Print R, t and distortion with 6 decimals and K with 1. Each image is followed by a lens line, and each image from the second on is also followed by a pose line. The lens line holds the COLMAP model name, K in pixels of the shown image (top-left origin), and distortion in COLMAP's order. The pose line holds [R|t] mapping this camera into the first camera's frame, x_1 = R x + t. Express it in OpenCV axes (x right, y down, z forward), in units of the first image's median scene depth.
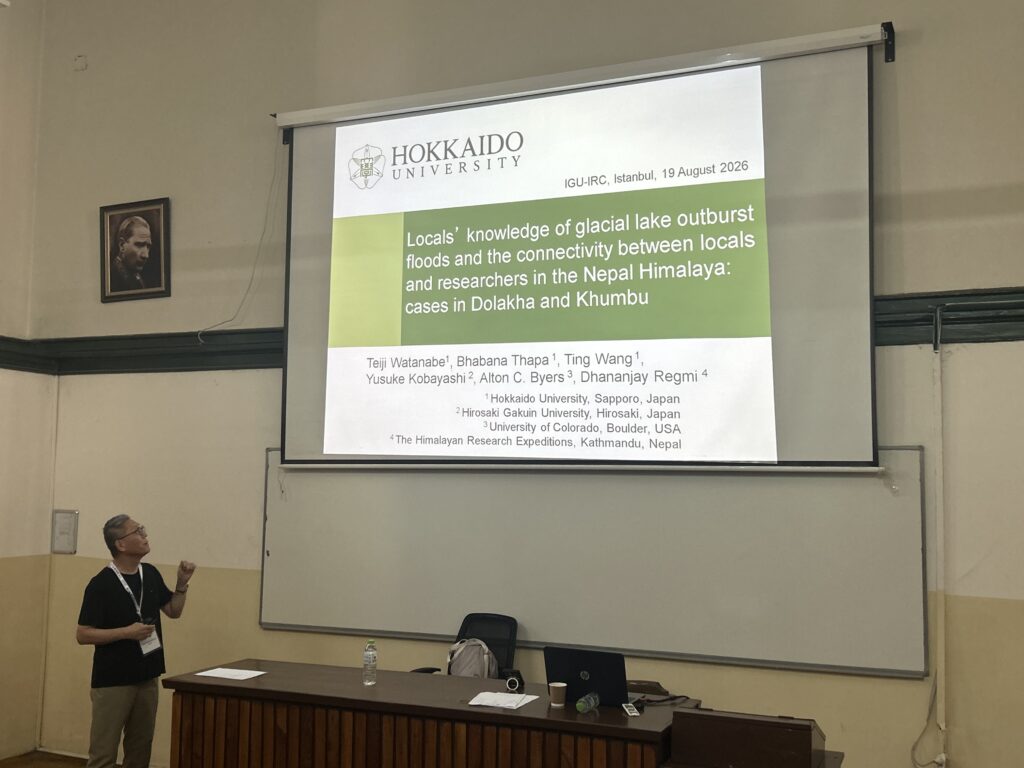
lens RADIAL K [[1109.0, 0, 508.8], [0, 1109.0, 389.8], [0, 0, 1]] dist [0.077319, -0.115201]
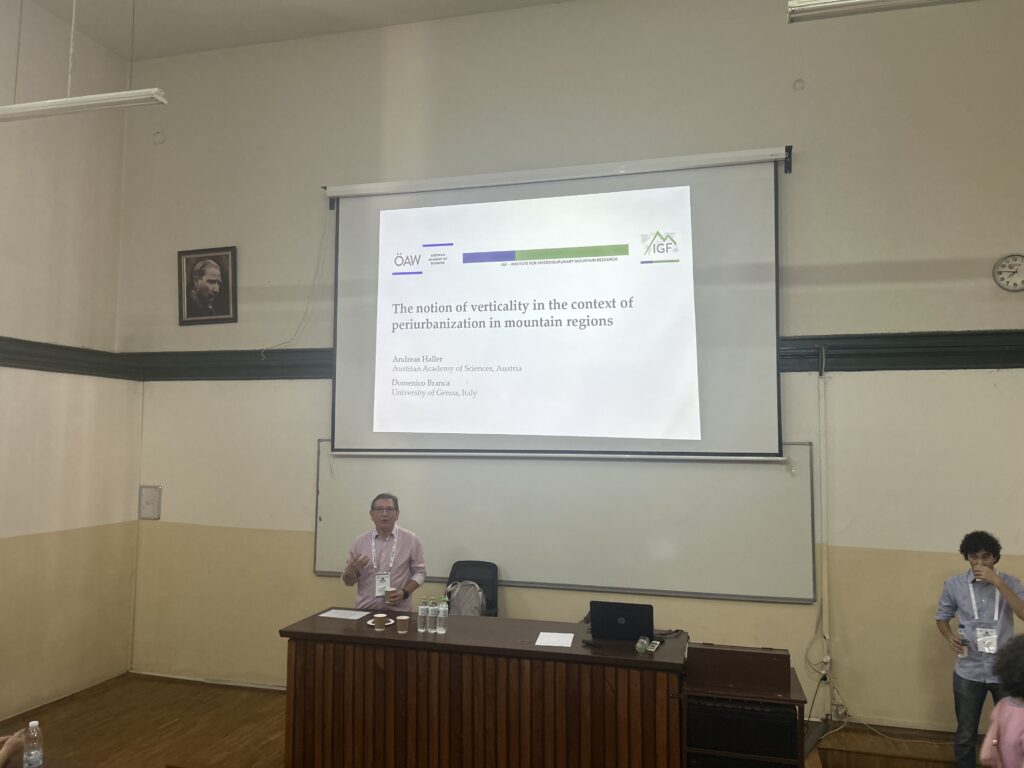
lens RADIAL K [[780.7, 0, 516.9], [0, 780.7, 383.1], [0, 0, 1]] dist [0.031050, -0.008158]
pose [[0.989081, 0.004780, 0.147294, -0.148803], [-0.007117, 0.999857, 0.015341, -0.037483], [-0.147199, -0.016221, 0.988974, 0.055389]]
